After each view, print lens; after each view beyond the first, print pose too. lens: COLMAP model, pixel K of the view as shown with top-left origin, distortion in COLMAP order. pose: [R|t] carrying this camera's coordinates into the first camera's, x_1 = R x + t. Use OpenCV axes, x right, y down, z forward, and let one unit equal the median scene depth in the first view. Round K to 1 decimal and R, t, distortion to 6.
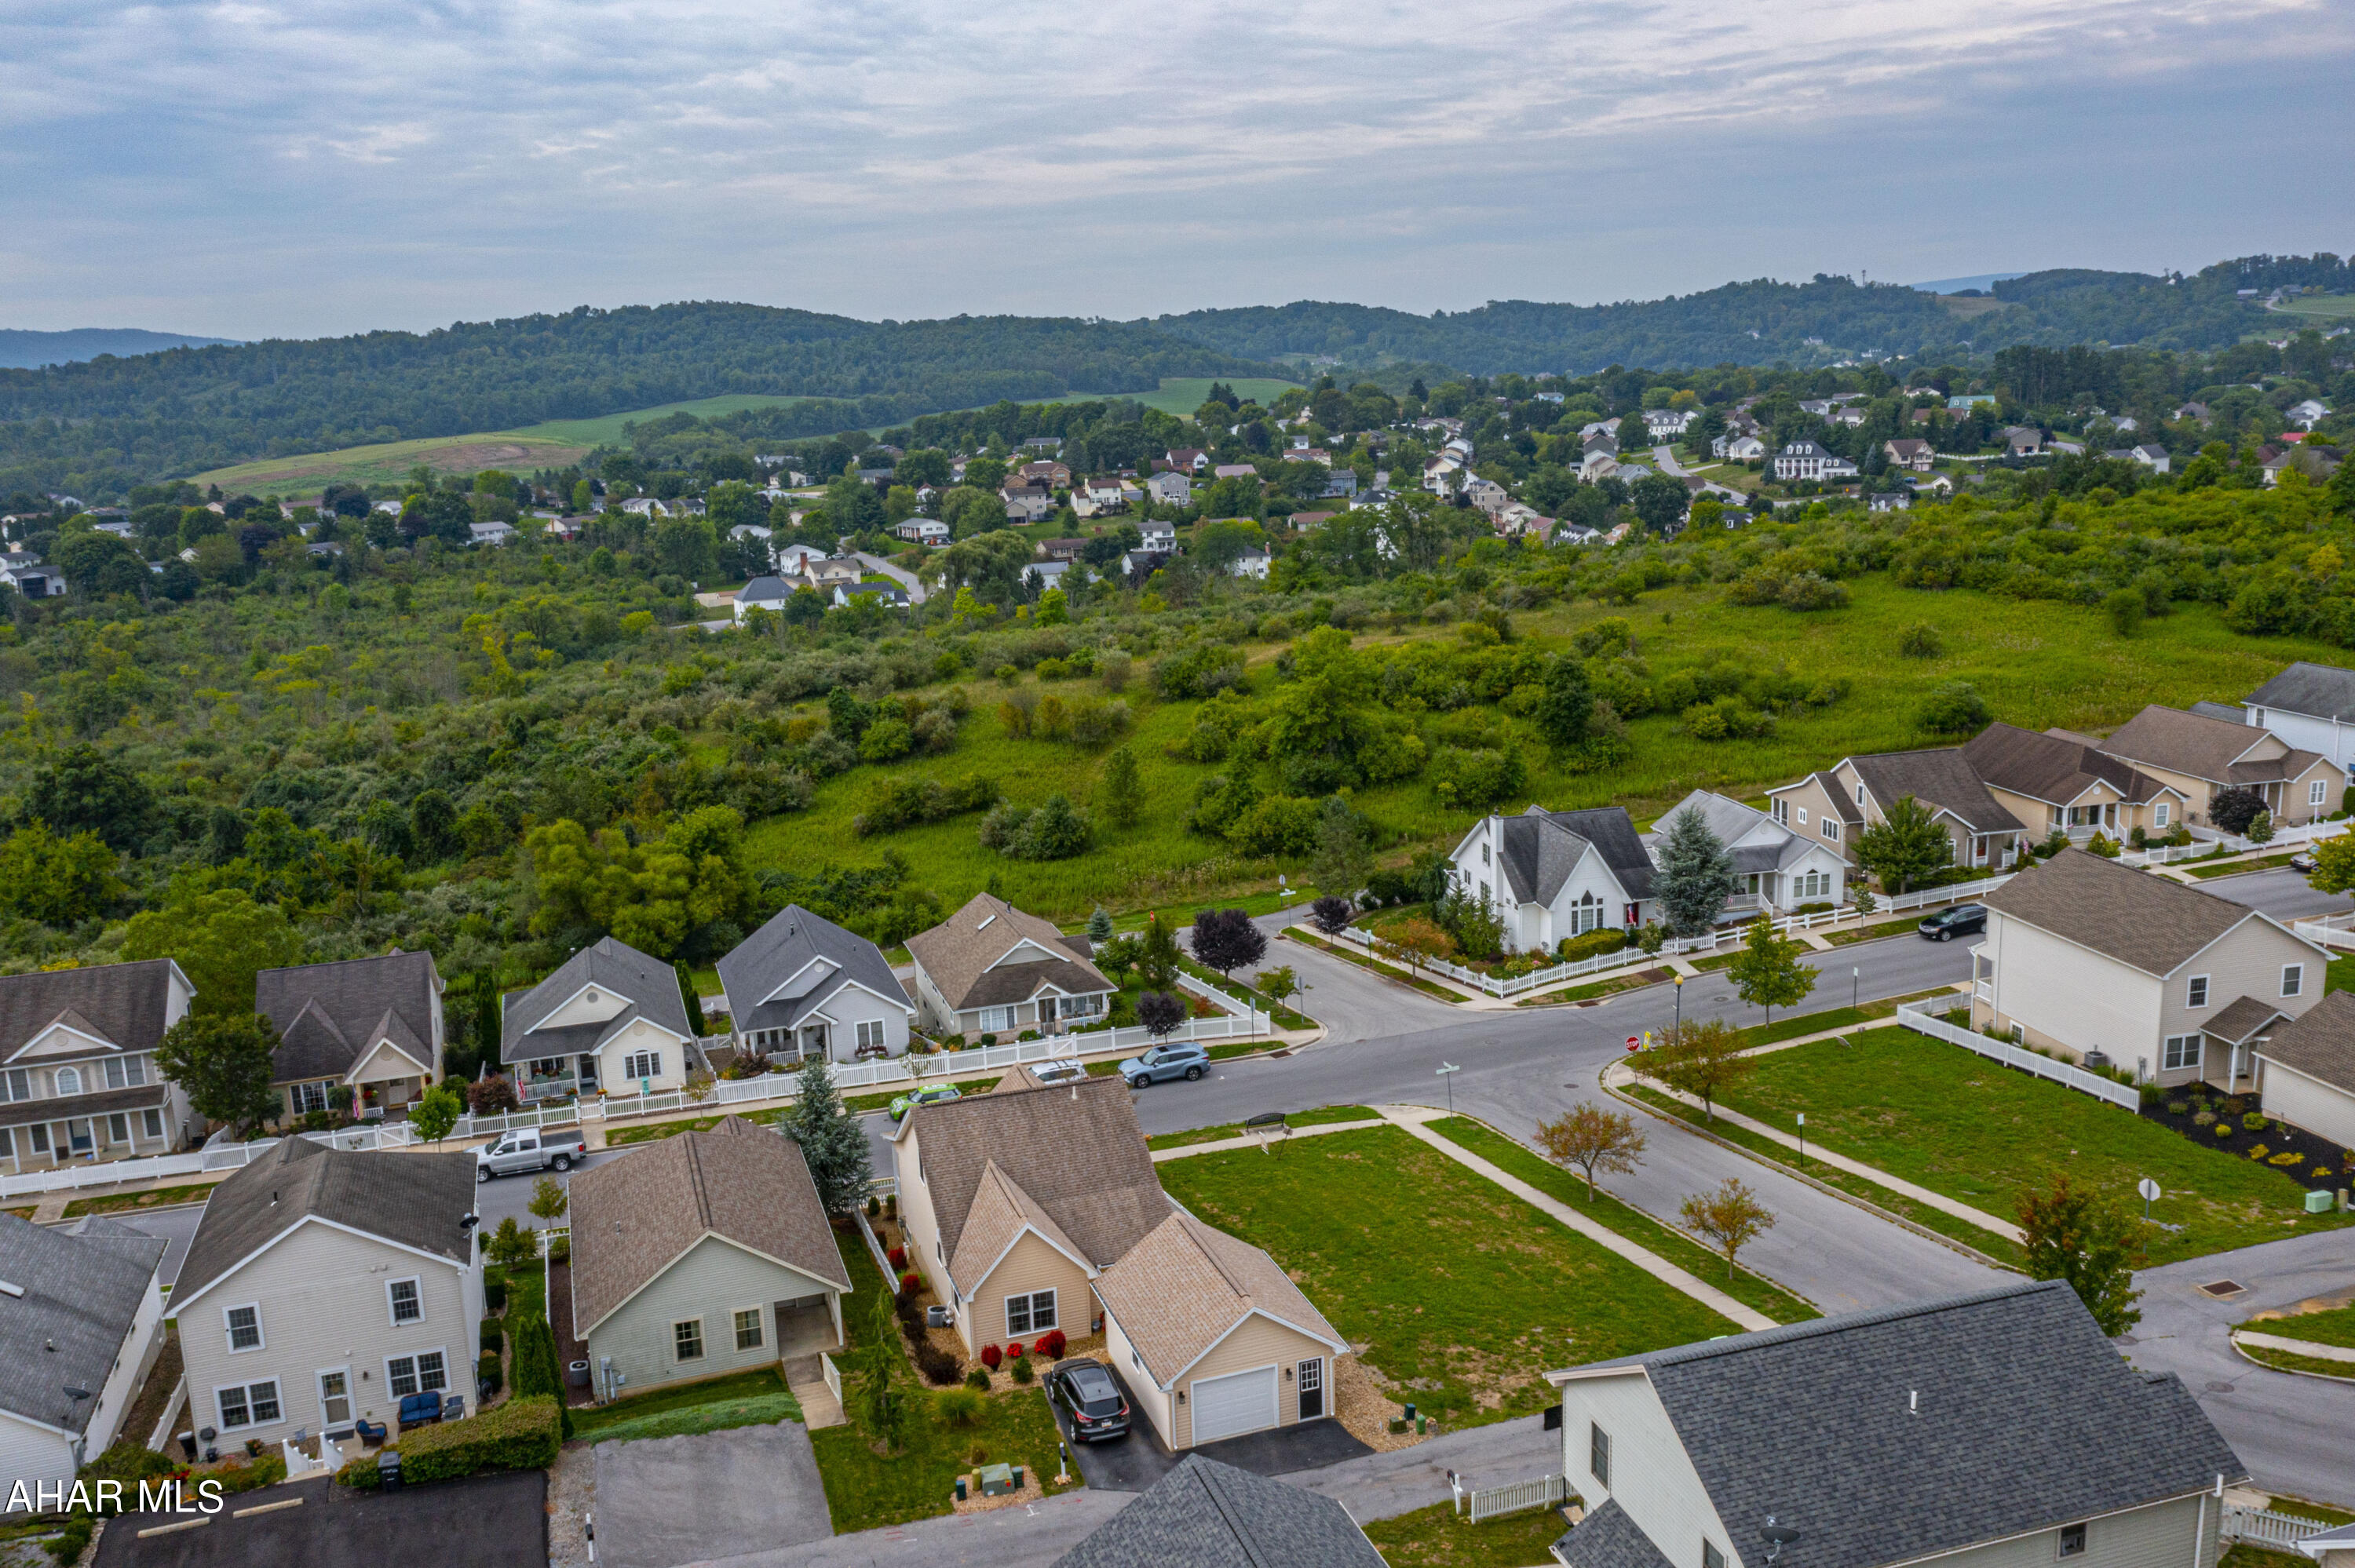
lens RADIAL K [[1851.5, 0, 1154.3], [0, 1851.5, 780.1], [0, 0, 1]] dist [-0.011784, 0.009509]
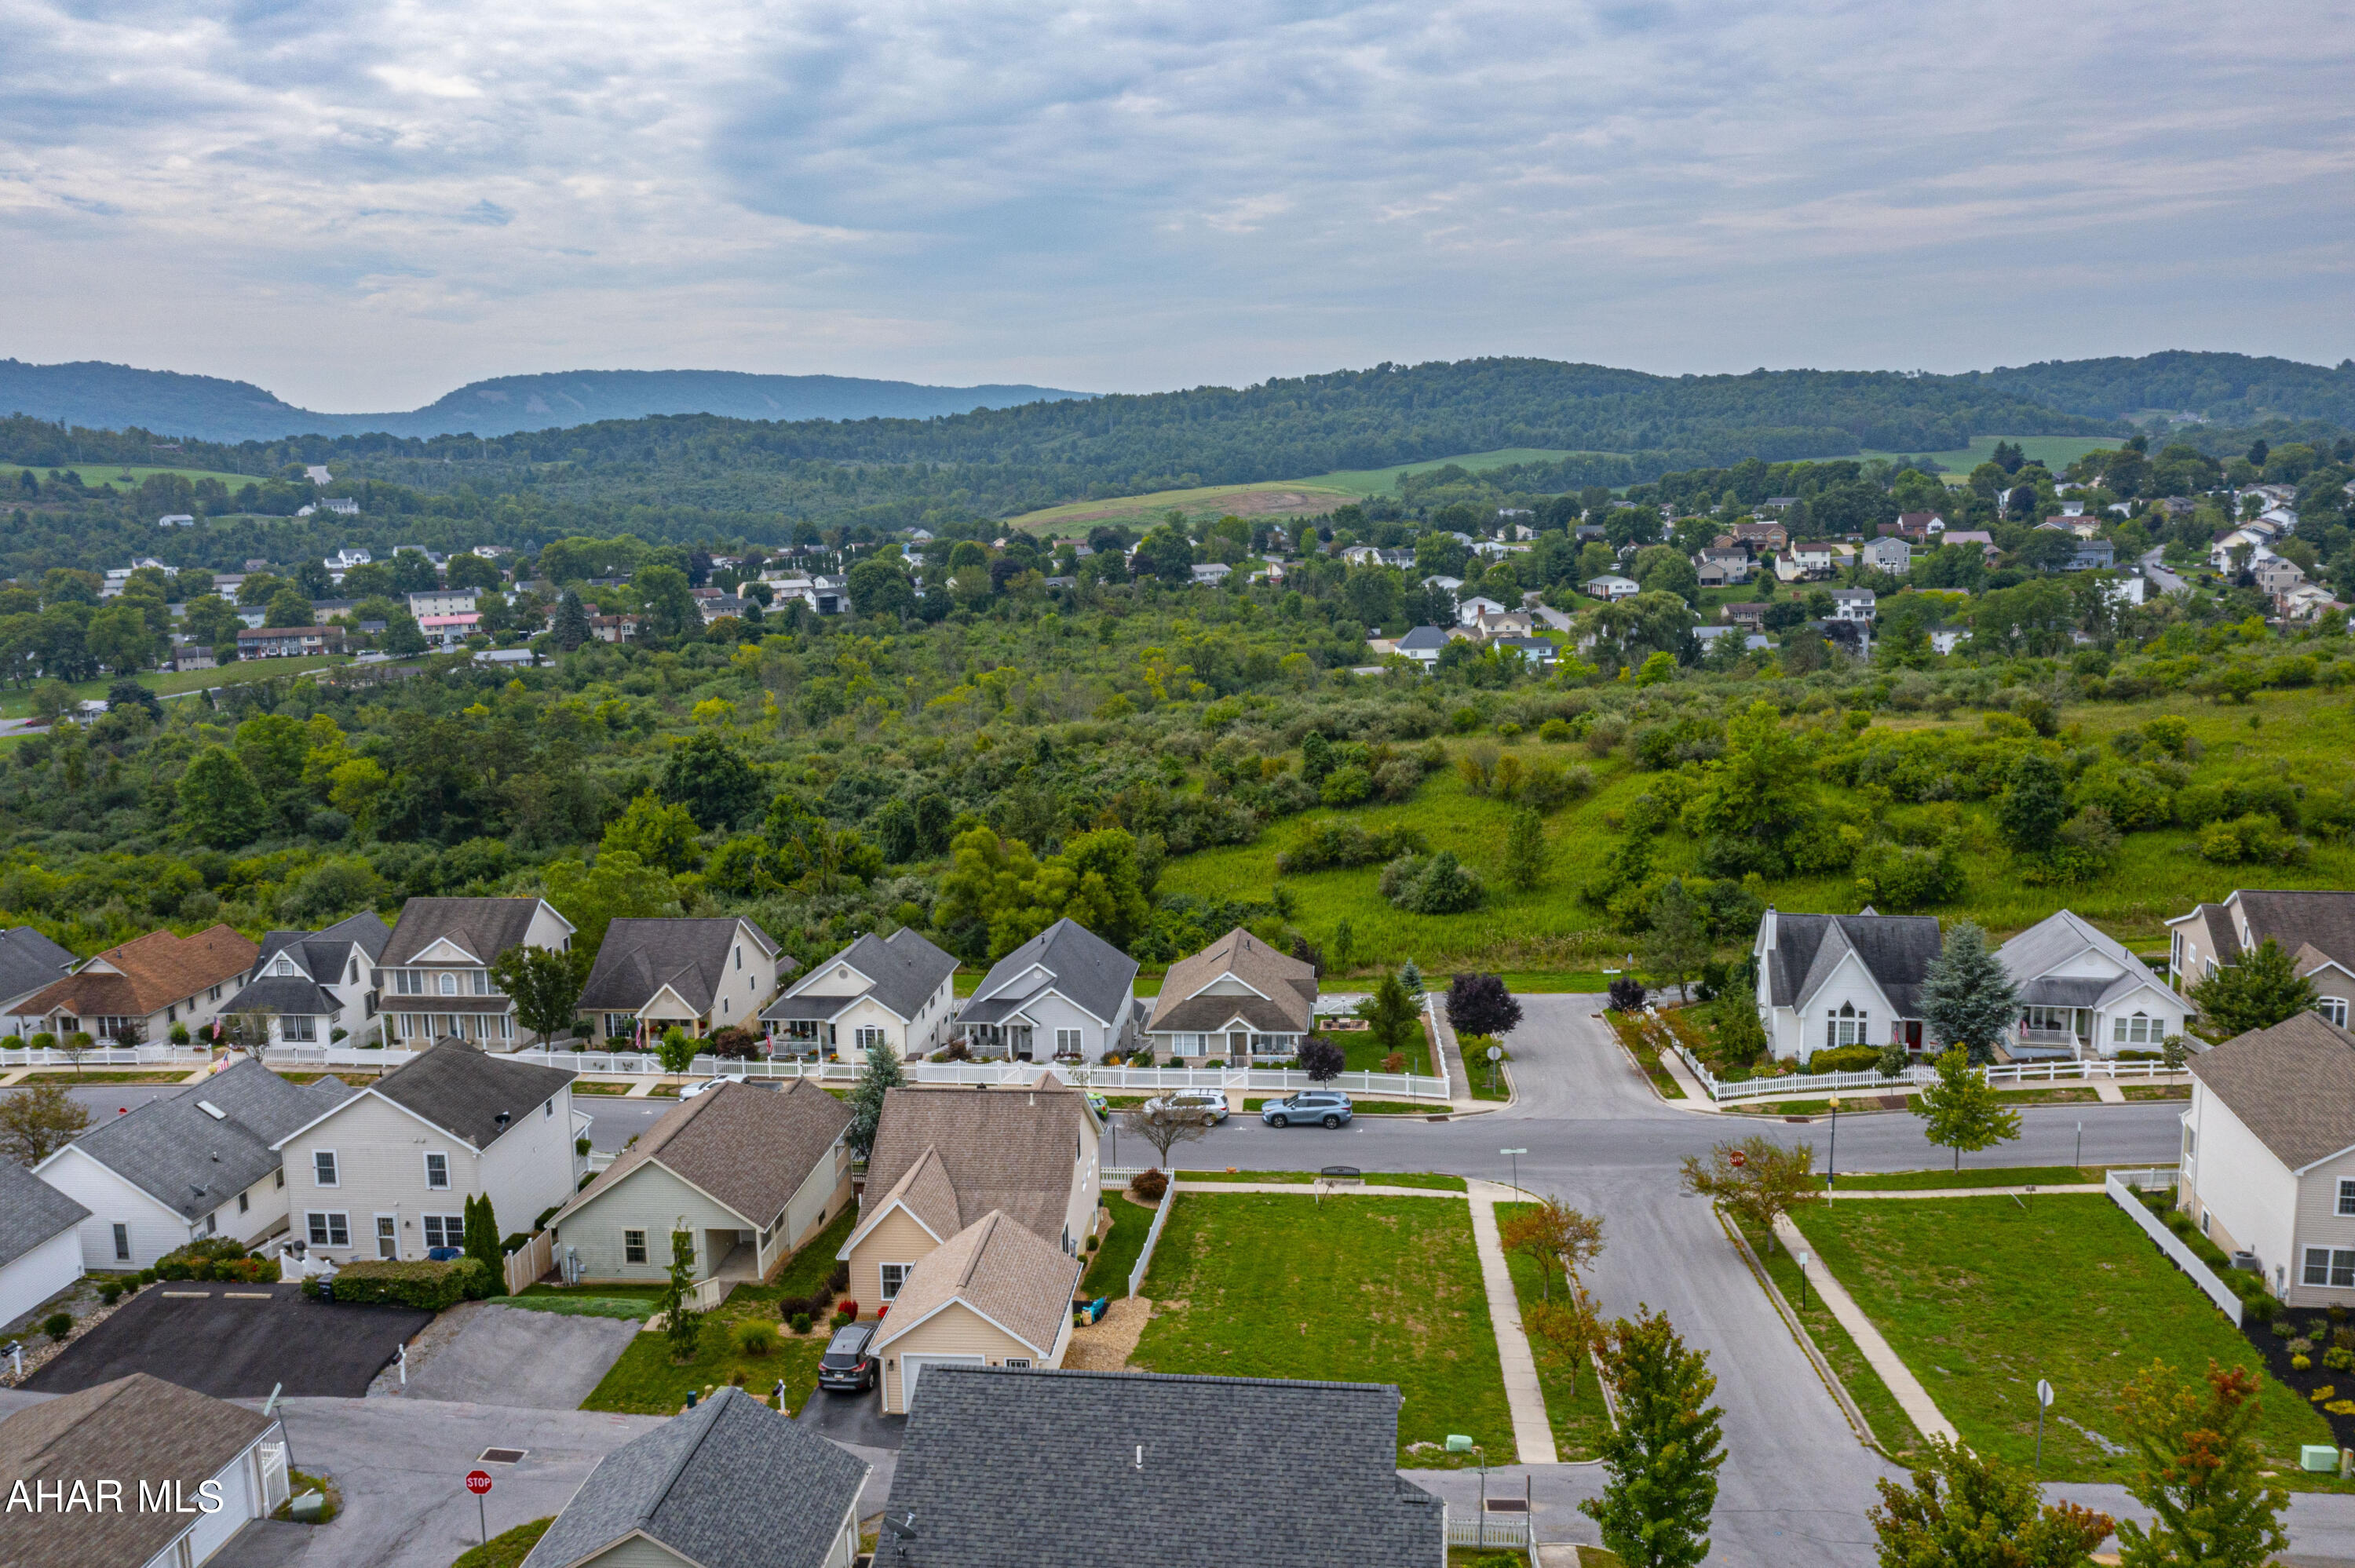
lens RADIAL K [[1851.5, 0, 1154.3], [0, 1851.5, 780.1], [0, 0, 1]] dist [-0.011784, 0.009509]
pose [[0.910779, 0.082353, -0.404598, 0.167956], [-0.093650, 0.995572, -0.008170, -0.005689], [0.402134, 0.045332, 0.914458, 0.011267]]
